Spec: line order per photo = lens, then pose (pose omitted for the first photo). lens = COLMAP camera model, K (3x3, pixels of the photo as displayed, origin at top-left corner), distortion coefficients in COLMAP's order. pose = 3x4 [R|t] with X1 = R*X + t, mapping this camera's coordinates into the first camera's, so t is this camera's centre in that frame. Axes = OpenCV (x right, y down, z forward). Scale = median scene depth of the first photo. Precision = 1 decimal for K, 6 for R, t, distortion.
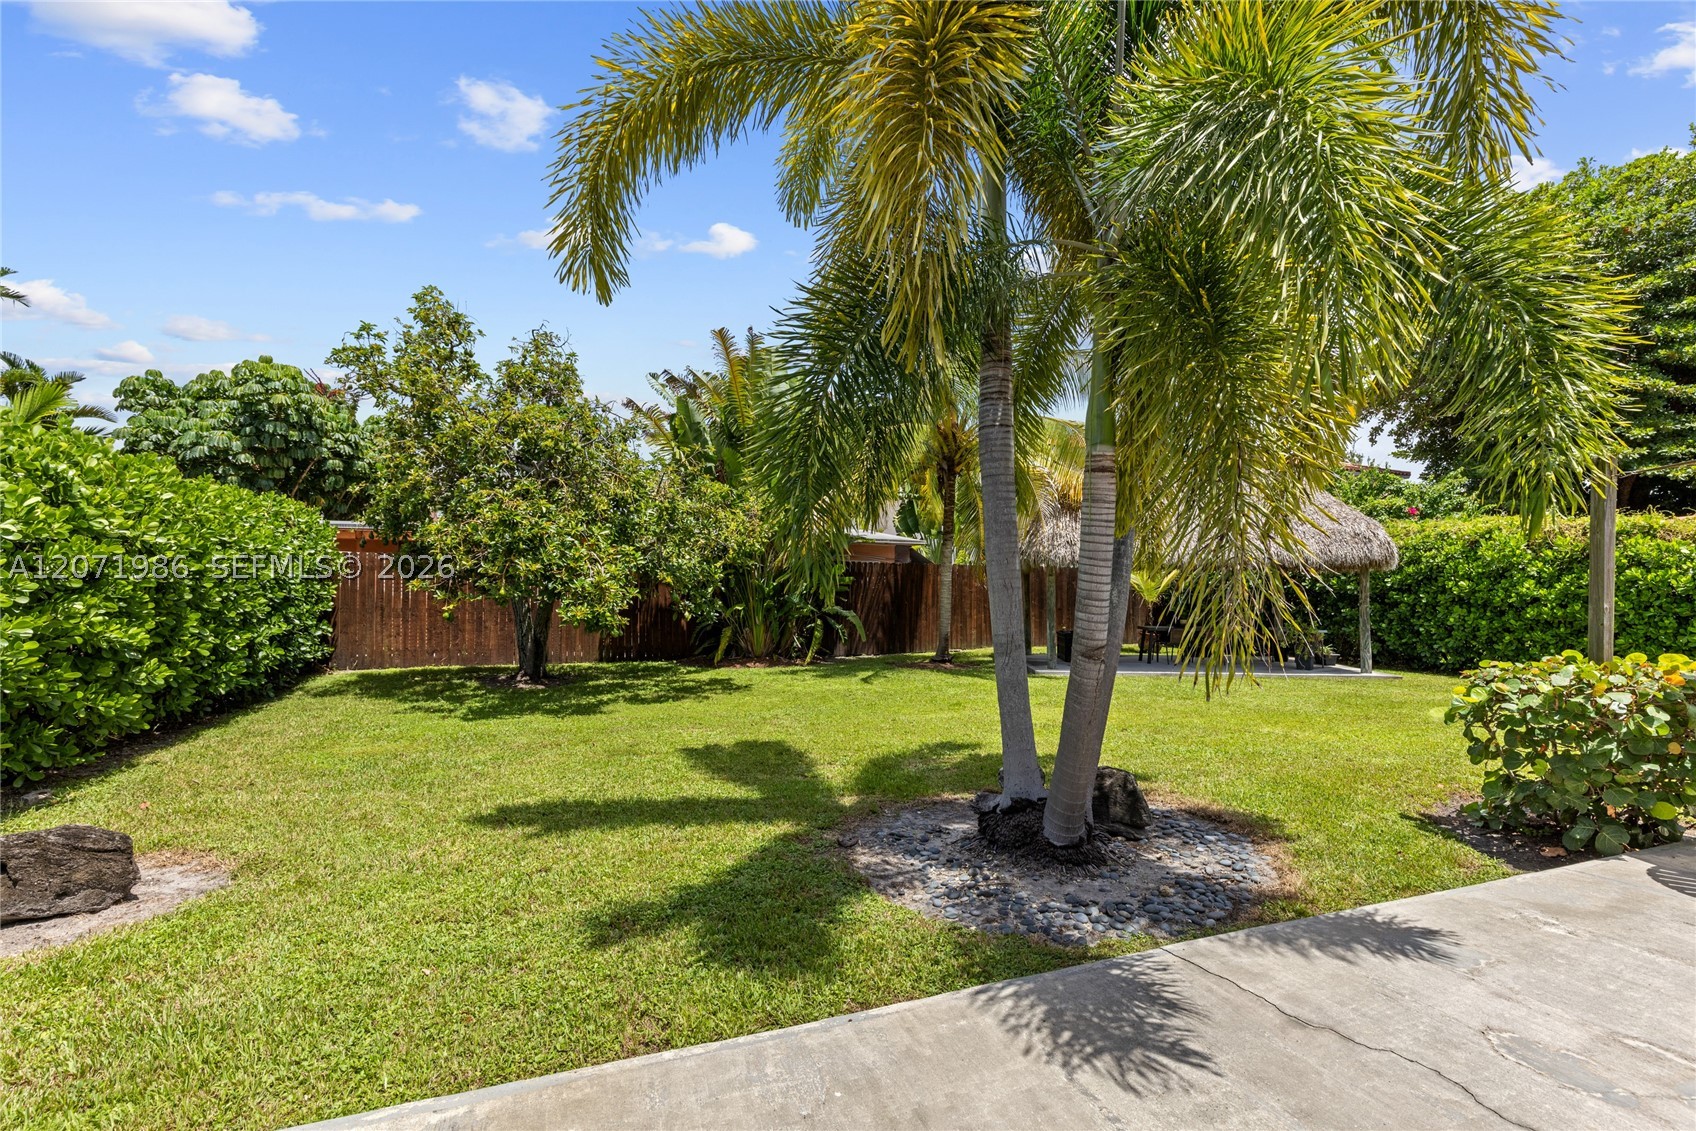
lens RADIAL K [[761.8, 0, 852.7], [0, 761.8, 573.6], [0, 0, 1]] dist [0.006244, -0.000918]
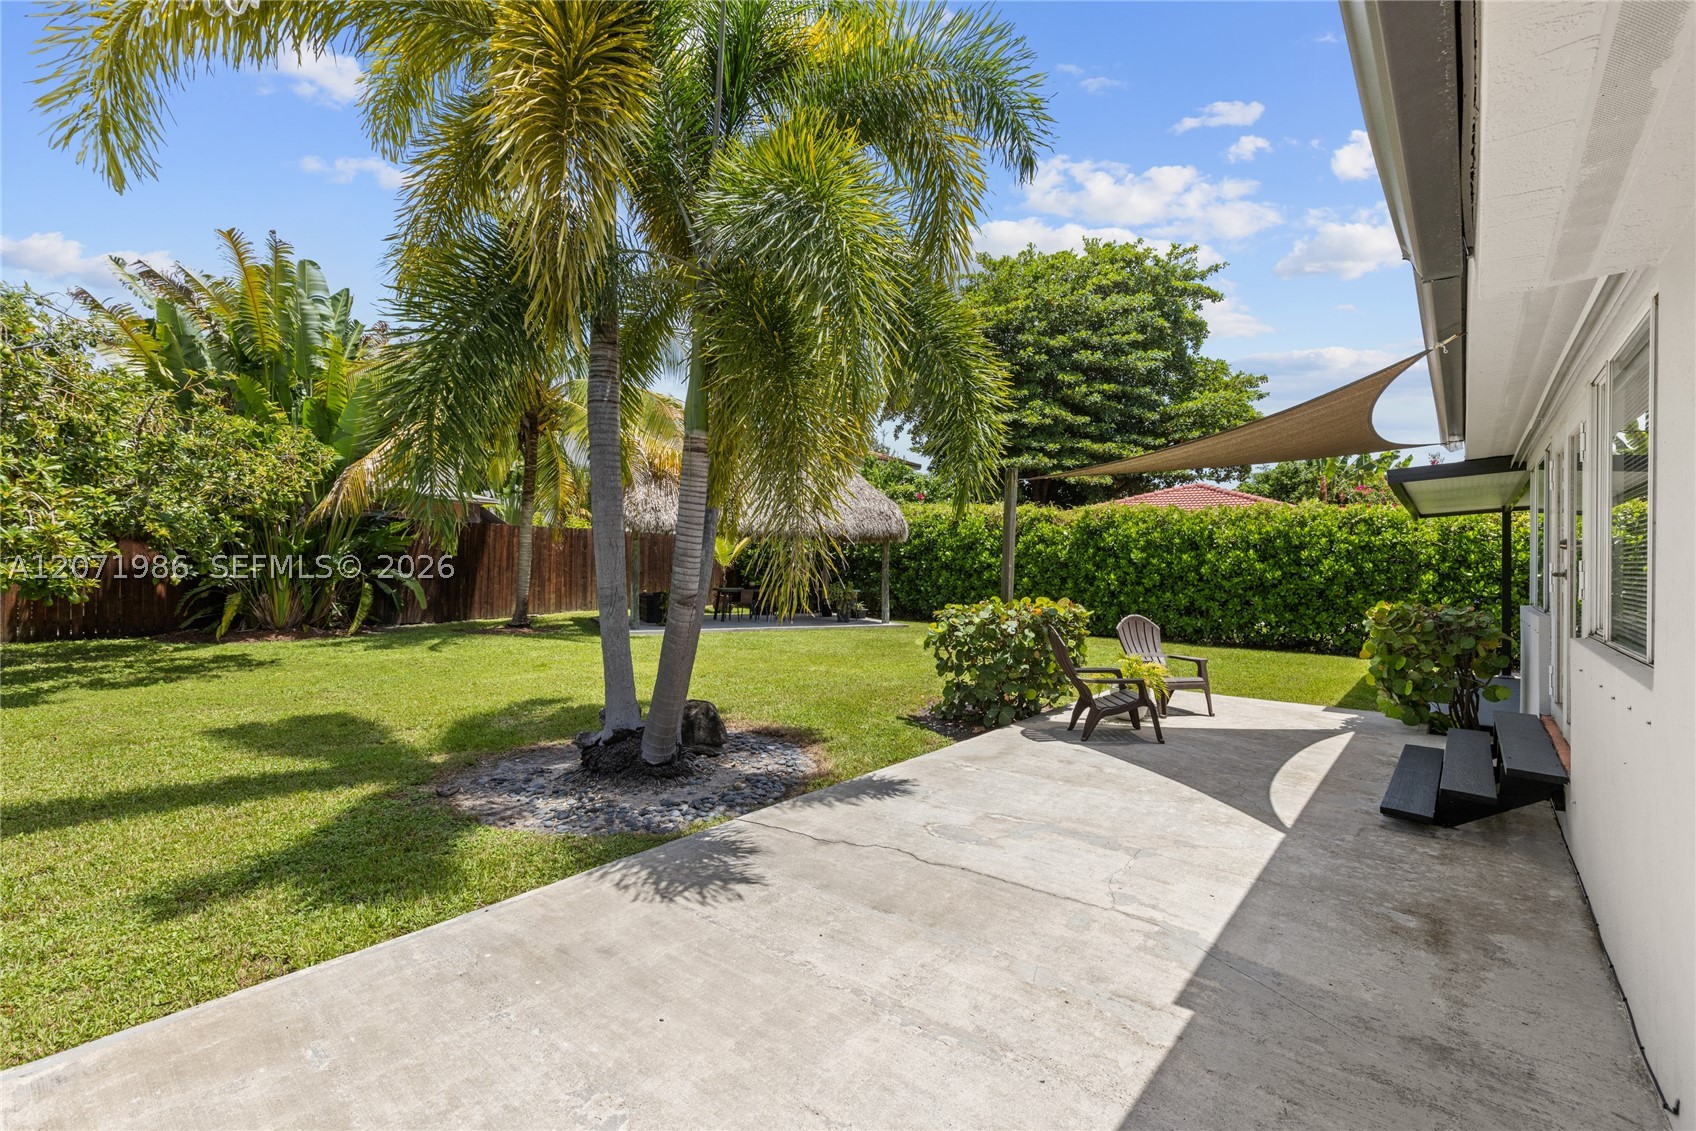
lens RADIAL K [[761.2, 0, 858.0], [0, 761.2, 556.3], [0, 0, 1]] dist [0.007533, -0.000229]
pose [[0.853198, 0.012520, 0.521436, -0.064969], [-0.023792, 0.999605, 0.014929, 0.007184], [-0.521044, -0.025143, 0.853160, -0.132575]]
